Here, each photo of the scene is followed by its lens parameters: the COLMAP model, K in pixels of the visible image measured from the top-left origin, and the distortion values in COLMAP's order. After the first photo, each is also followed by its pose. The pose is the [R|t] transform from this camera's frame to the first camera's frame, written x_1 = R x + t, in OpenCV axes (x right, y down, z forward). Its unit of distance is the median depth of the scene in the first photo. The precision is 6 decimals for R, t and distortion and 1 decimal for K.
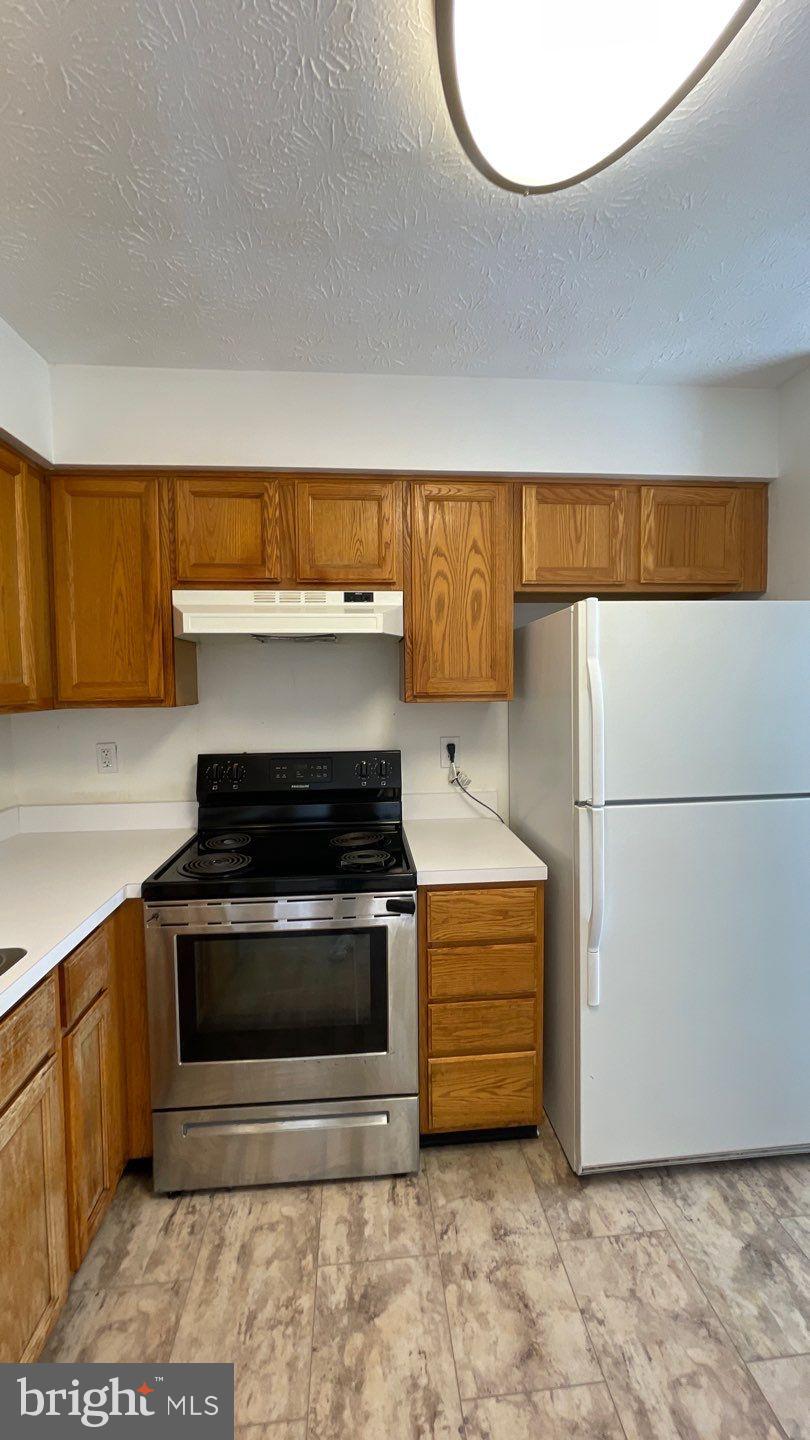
lens RADIAL K [[580.9, 0, 410.1], [0, 580.9, 712.1], [0, 0, 1]] dist [-0.004211, -0.000635]
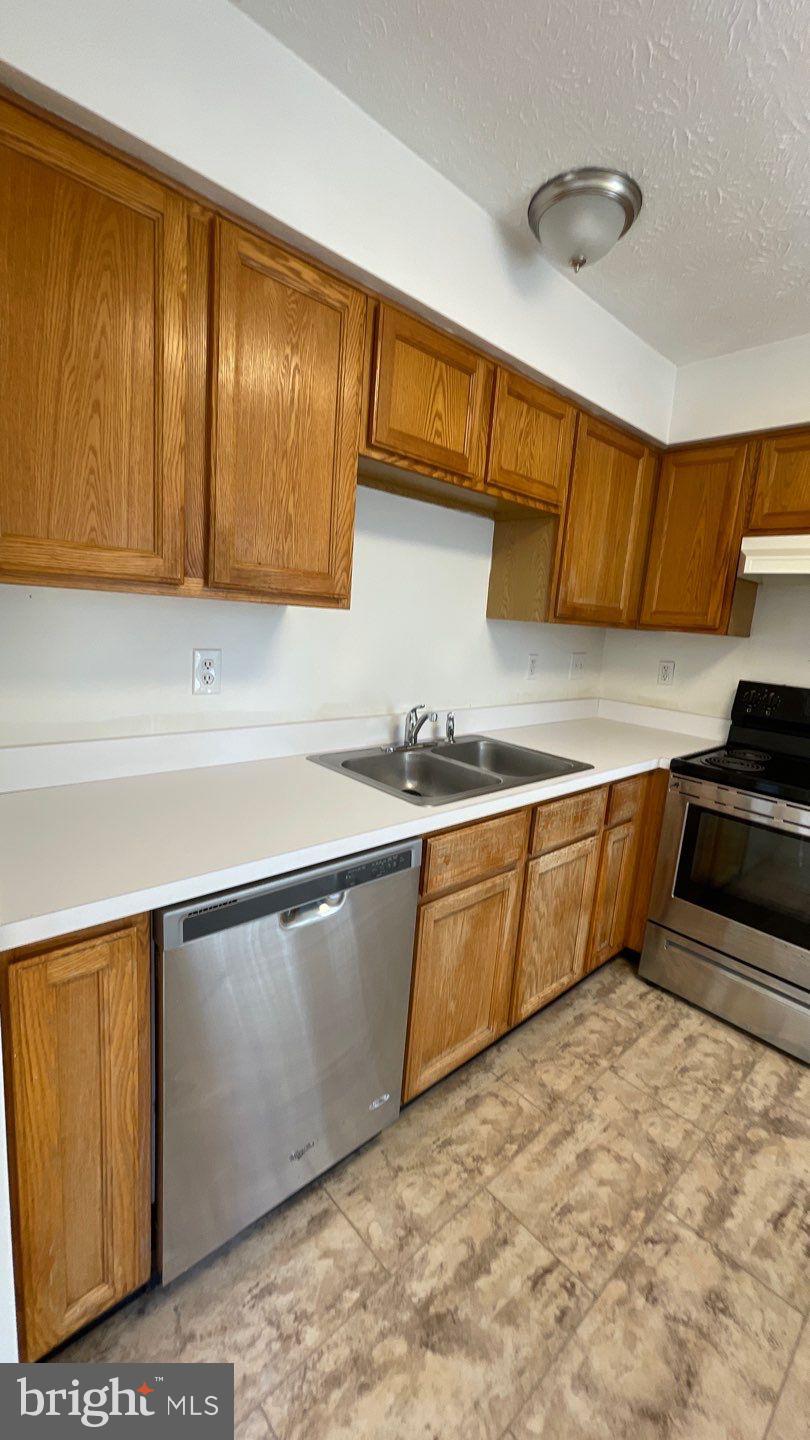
lens RADIAL K [[580.9, 0, 410.1], [0, 580.9, 712.1], [0, 0, 1]] dist [-0.004211, -0.000635]
pose [[0.606157, 0.189677, -0.772397, 0.211976], [-0.124977, 0.981797, 0.143021, 0.074659], [0.785465, 0.009839, 0.618828, -0.350993]]
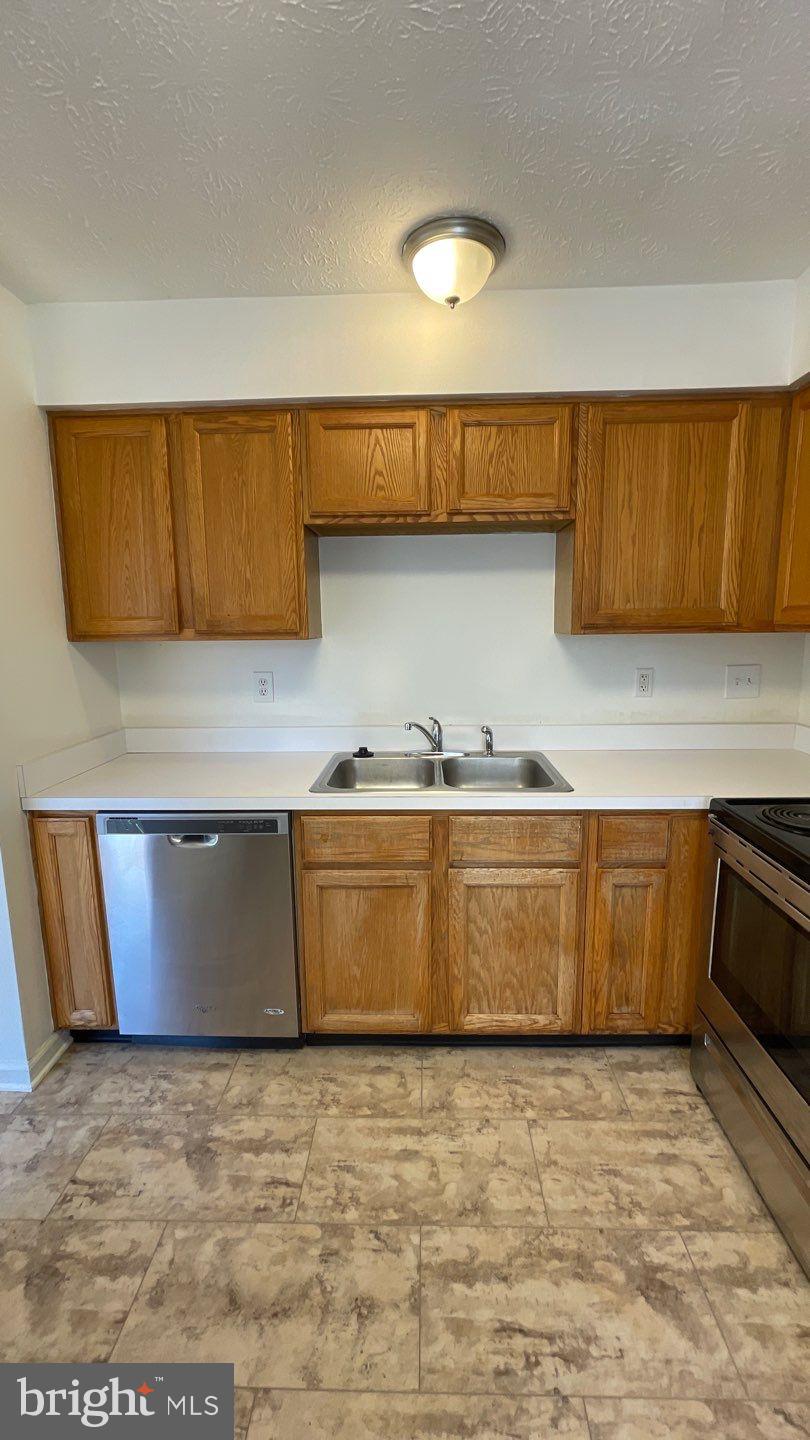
lens RADIAL K [[579.8, 0, 409.0], [0, 579.8, 714.8], [0, 0, 1]] dist [-0.002814, -0.000344]
pose [[-0.122831, 0.171153, -0.977558, 0.649096], [-0.041287, 0.983283, 0.177343, -0.020016], [0.991568, 0.062144, -0.113711, 0.594260]]
